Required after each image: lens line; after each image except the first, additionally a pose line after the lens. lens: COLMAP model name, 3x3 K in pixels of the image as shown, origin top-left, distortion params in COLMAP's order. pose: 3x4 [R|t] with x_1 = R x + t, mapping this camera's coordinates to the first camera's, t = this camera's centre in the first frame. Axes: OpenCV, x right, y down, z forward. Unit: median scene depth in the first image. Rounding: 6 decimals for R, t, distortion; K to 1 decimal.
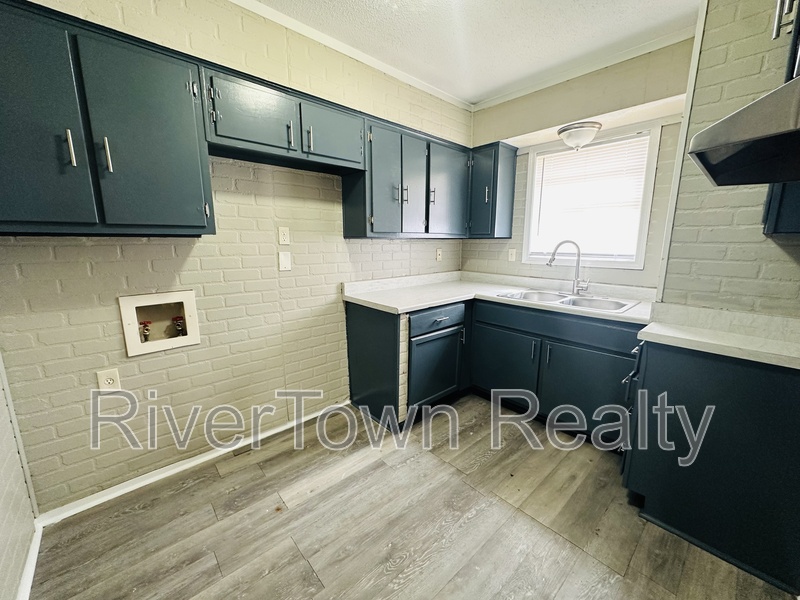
lens RADIAL K [[319.1, 0, 400.0], [0, 319.1, 300.0], [0, 0, 1]] dist [-0.004065, 0.000342]
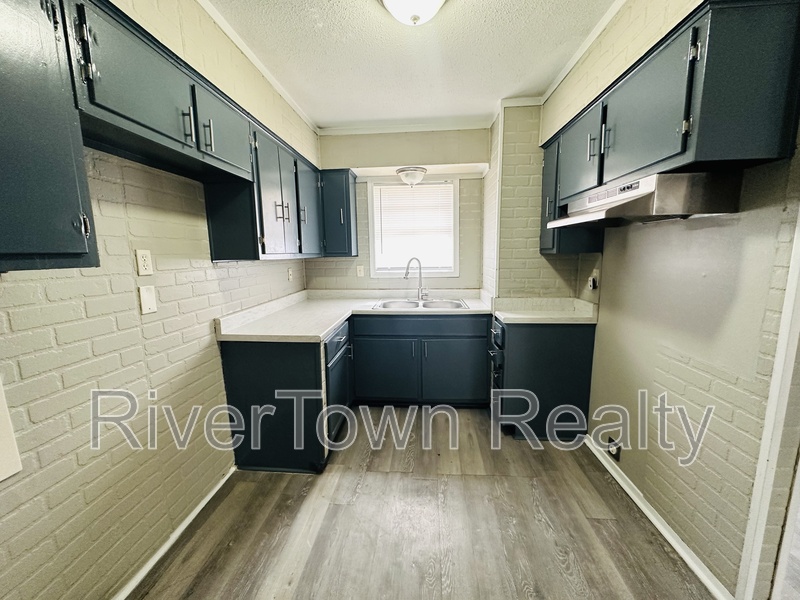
lens RADIAL K [[319.1, 0, 400.0], [0, 319.1, 300.0], [0, 0, 1]] dist [-0.004065, 0.000342]
pose [[0.728530, -0.115078, 0.675279, -0.402994], [0.142367, 0.989699, 0.015067, -0.051321], [-0.670057, 0.085161, 0.737409, 0.134026]]
